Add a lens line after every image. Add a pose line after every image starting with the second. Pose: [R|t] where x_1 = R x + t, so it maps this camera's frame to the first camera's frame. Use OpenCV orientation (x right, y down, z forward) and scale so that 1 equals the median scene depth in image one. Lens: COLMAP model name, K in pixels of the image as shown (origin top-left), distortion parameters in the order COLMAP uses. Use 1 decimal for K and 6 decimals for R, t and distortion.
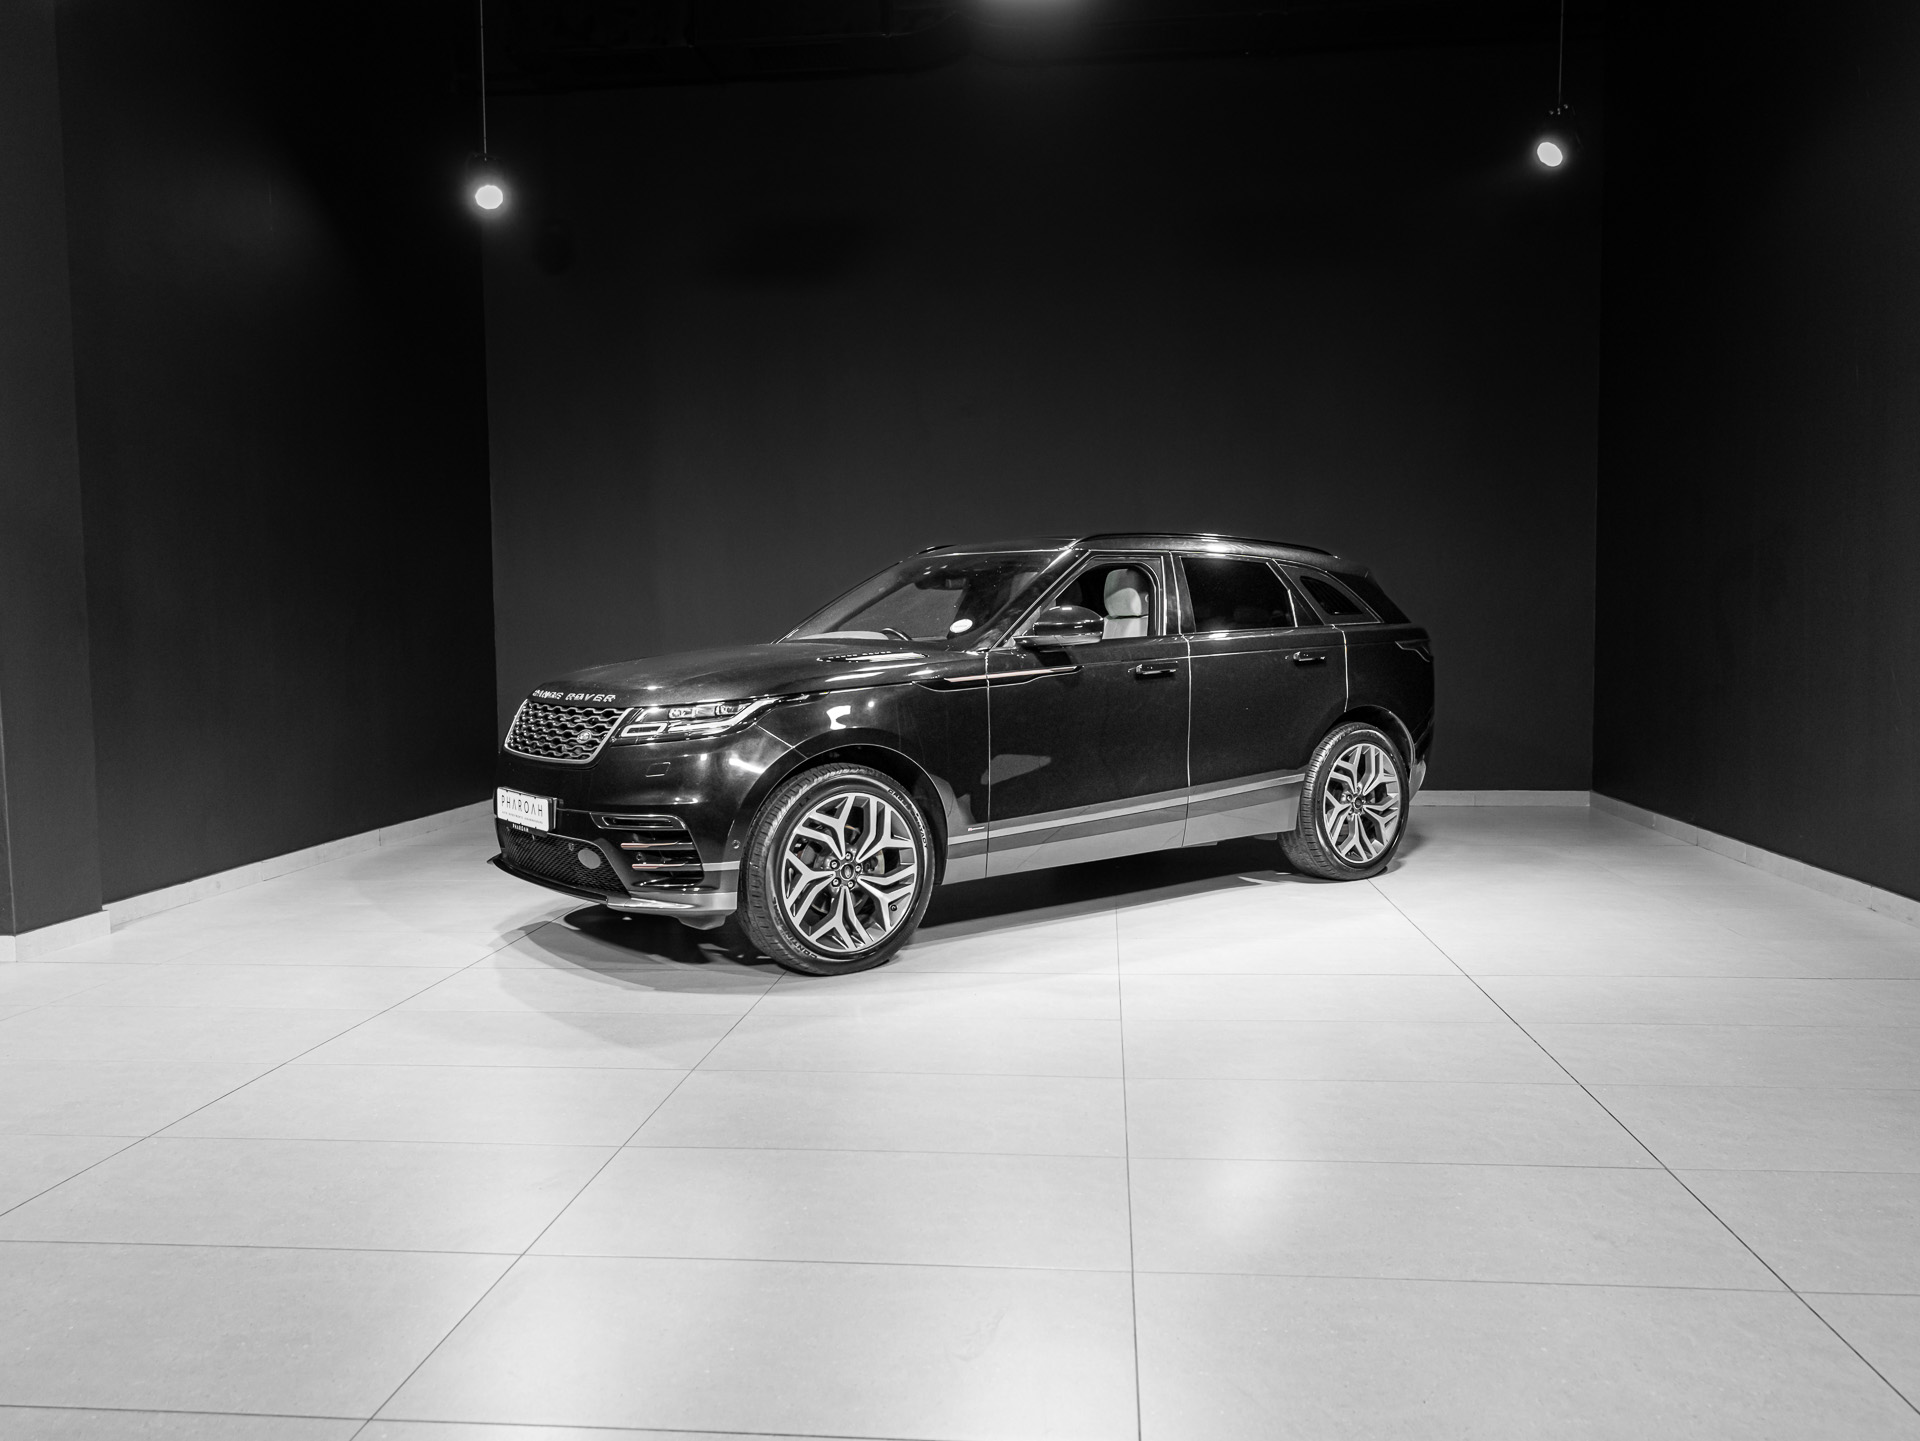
lens RADIAL K [[1513.4, 0, 960.0], [0, 1513.4, 720.5], [0, 0, 1]] dist [0.004778, -0.001456]
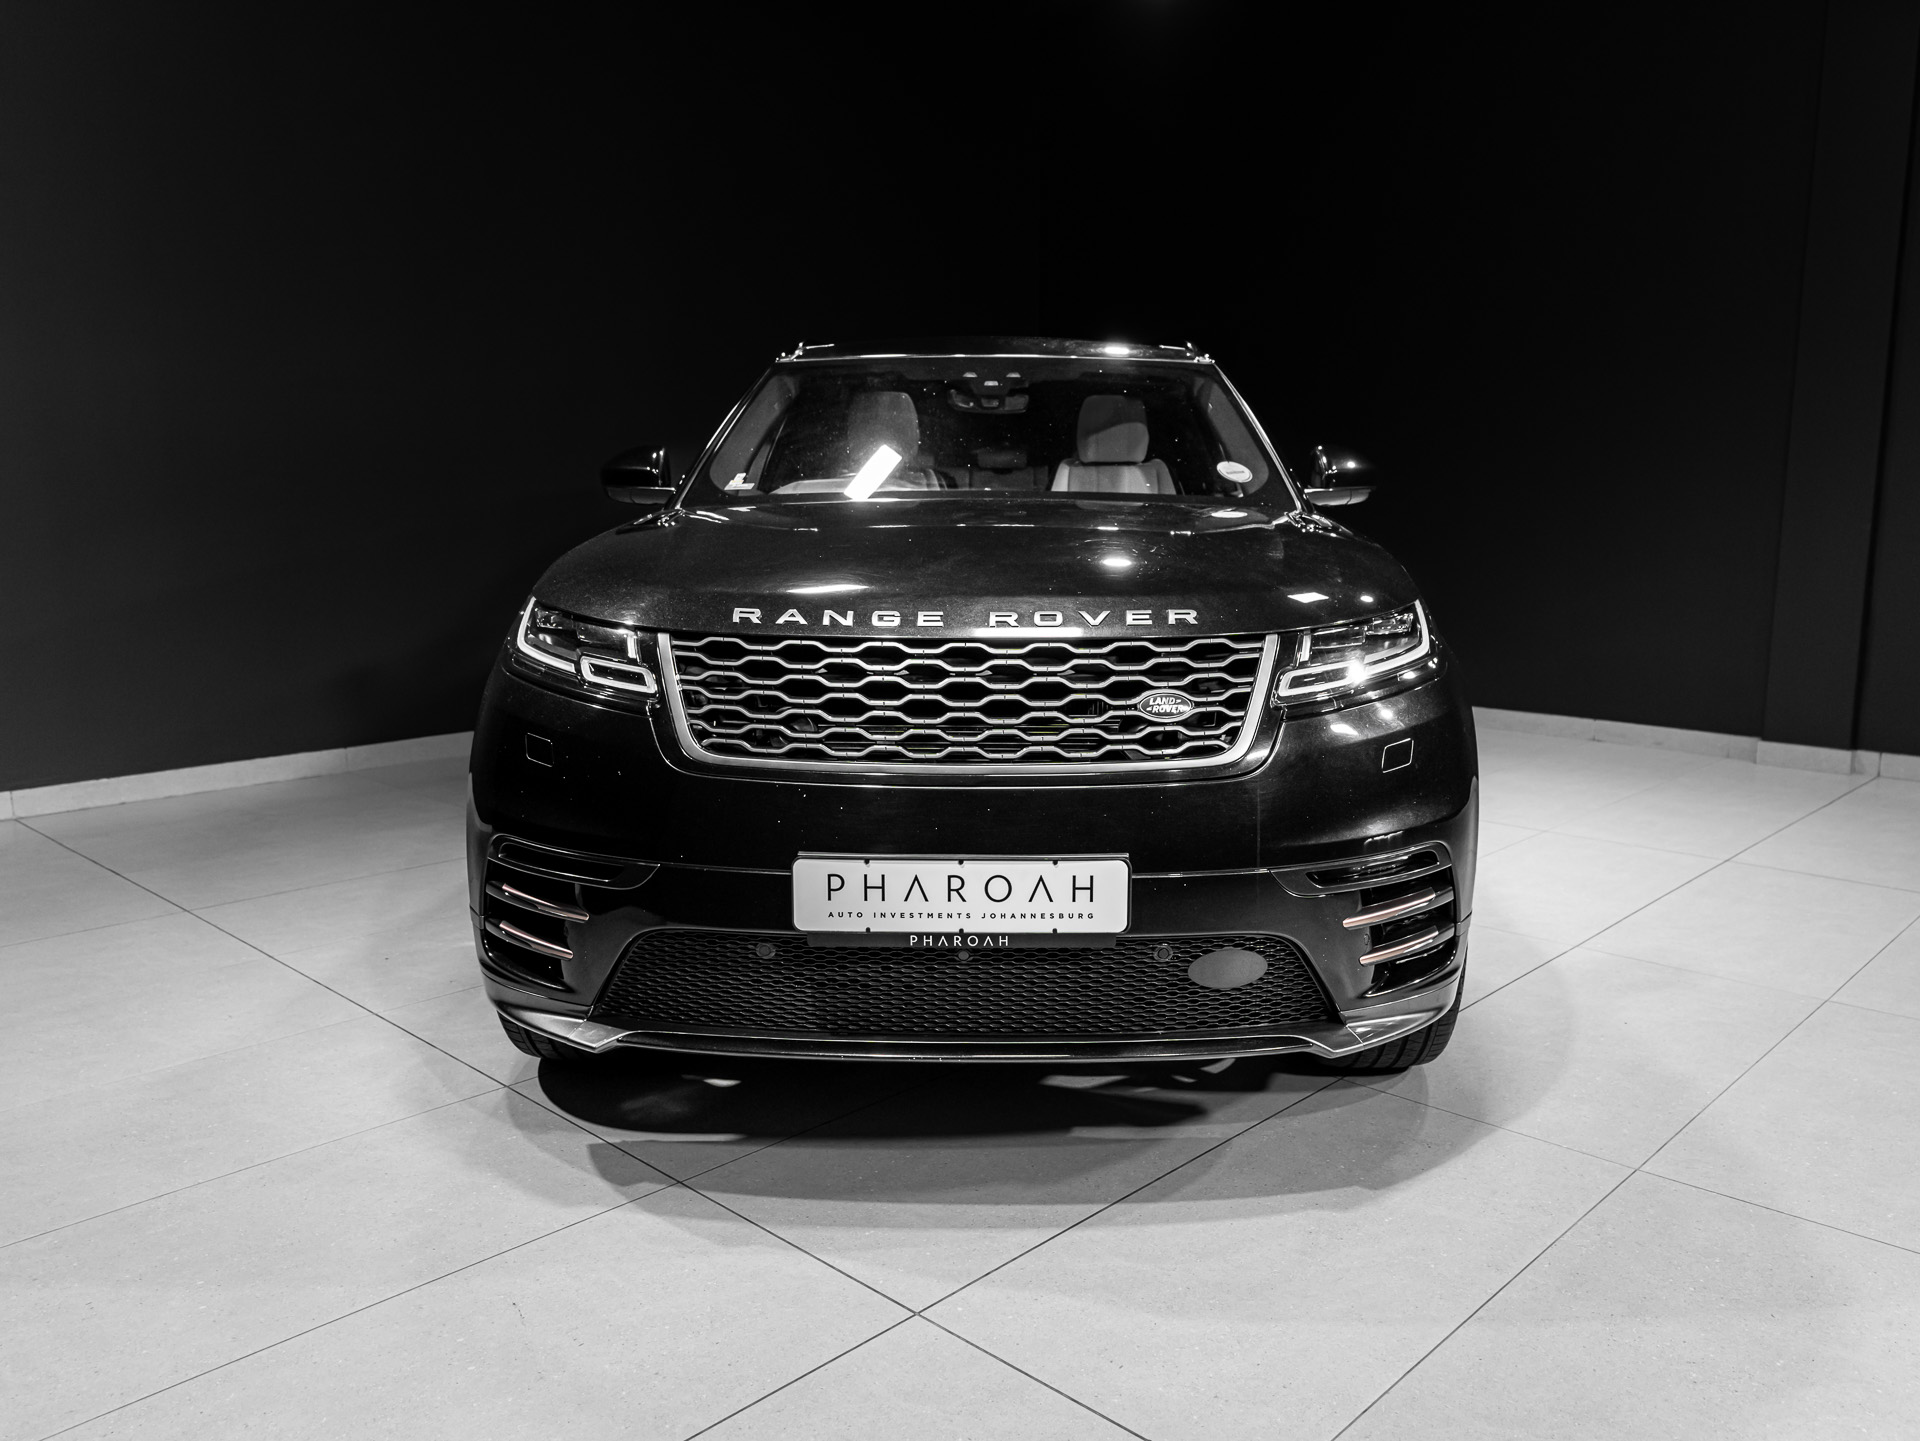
lens RADIAL K [[1513.4, 0, 960.0], [0, 1513.4, 720.5], [0, 0, 1]] dist [0.004778, -0.001456]
pose [[0.616166, -0.115691, 0.779074, -0.647824], [0.049278, 0.992878, 0.108466, -0.037813], [-0.786074, -0.028442, 0.617478, 0.786131]]
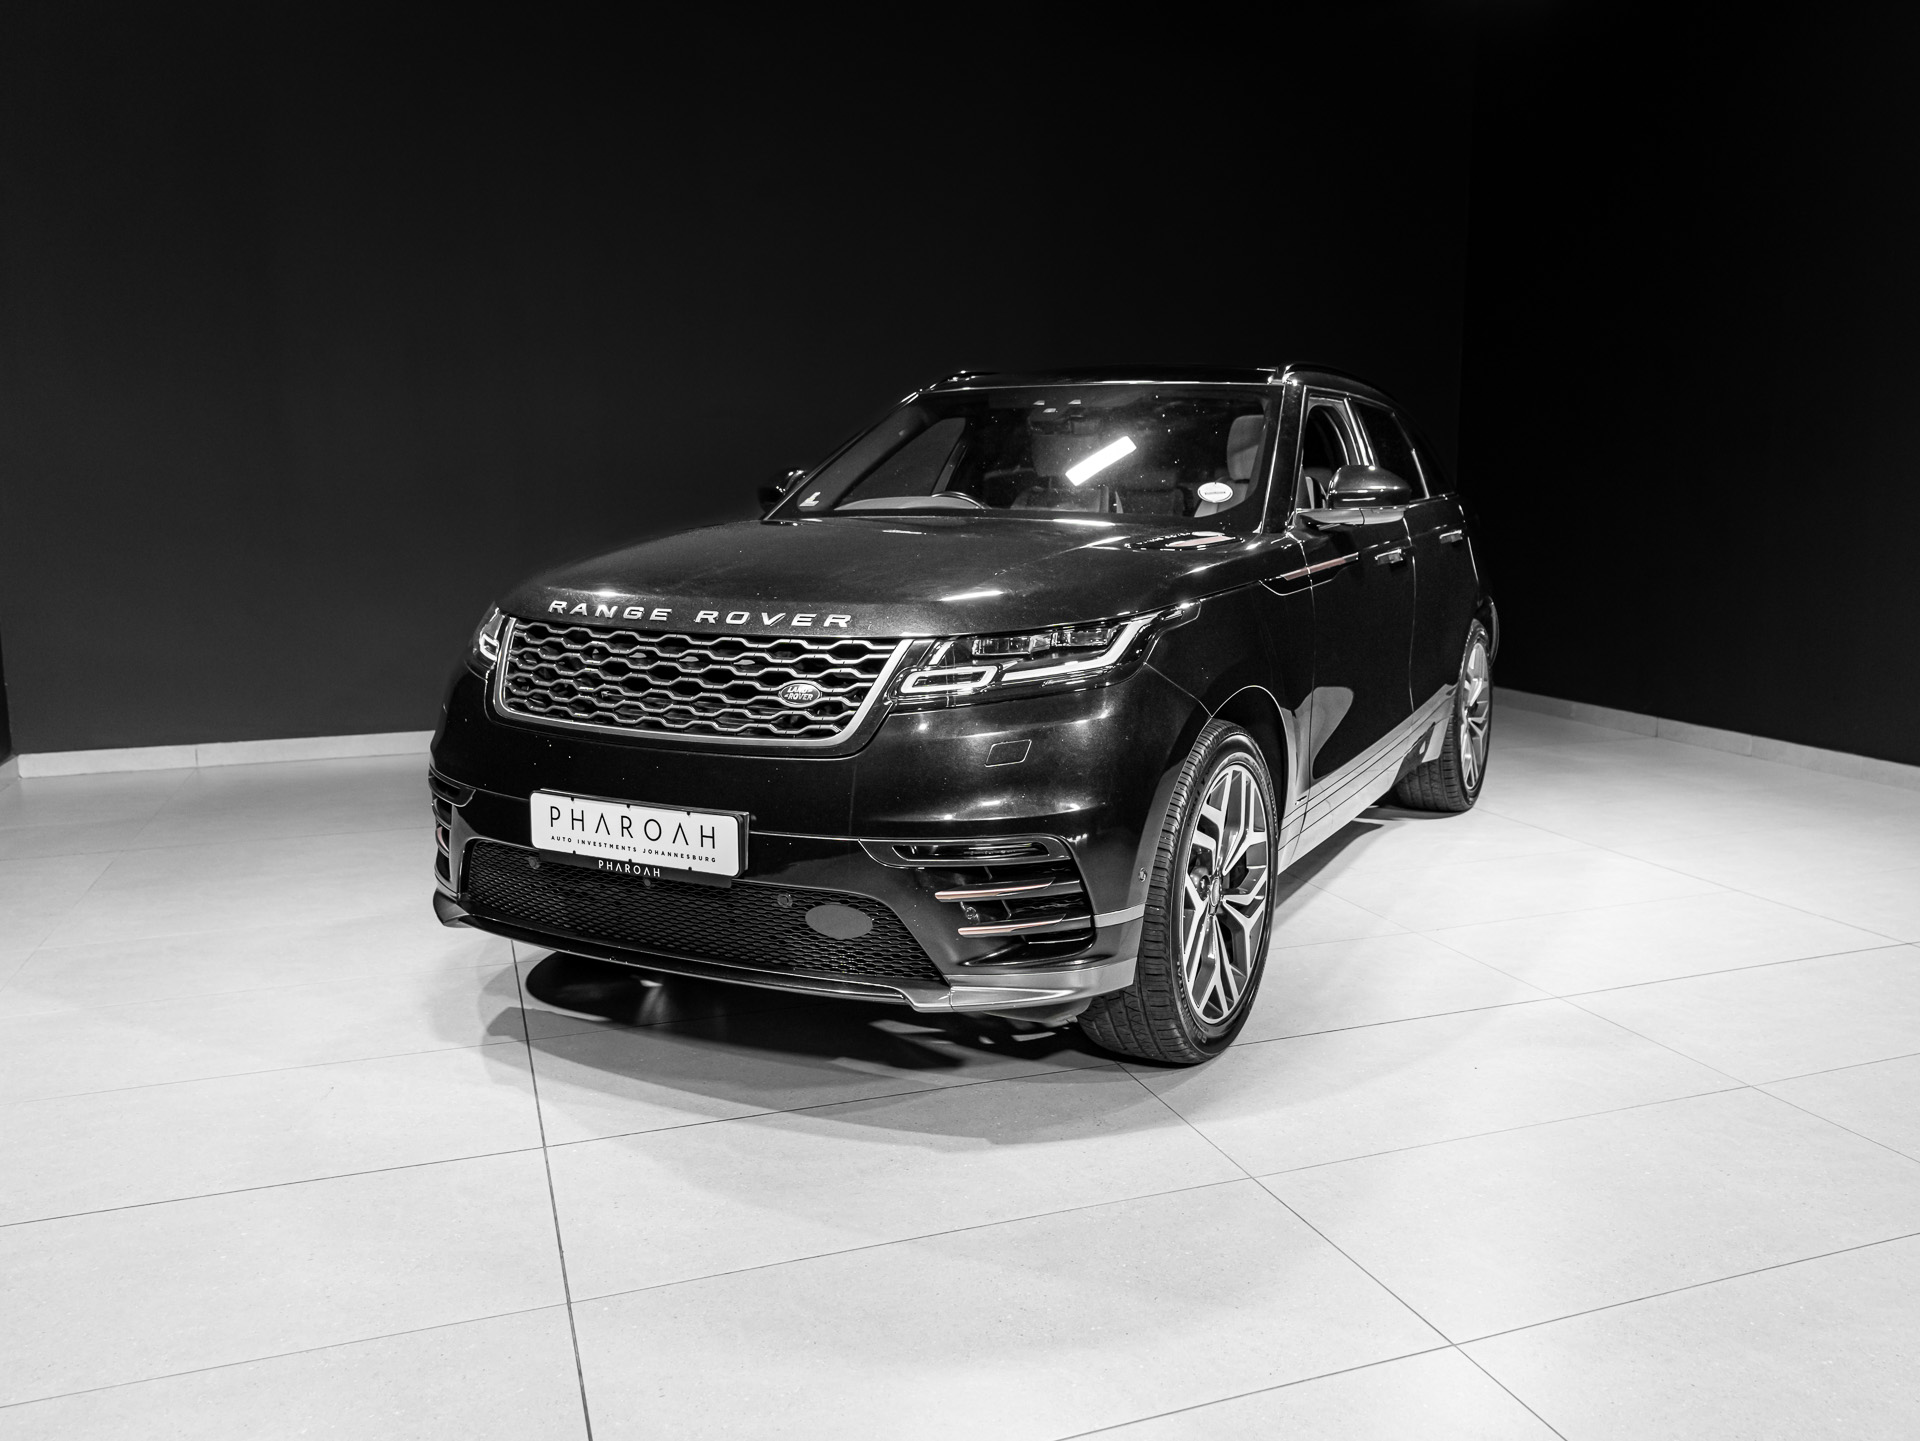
lens RADIAL K [[1513.4, 0, 960.0], [0, 1513.4, 720.5], [0, 0, 1]] dist [0.004778, -0.001456]
pose [[0.901884, -0.057062, 0.428194, -0.434921], [0.021582, 0.995951, 0.087265, -0.026363], [-0.431440, -0.069462, 0.899464, 0.503742]]
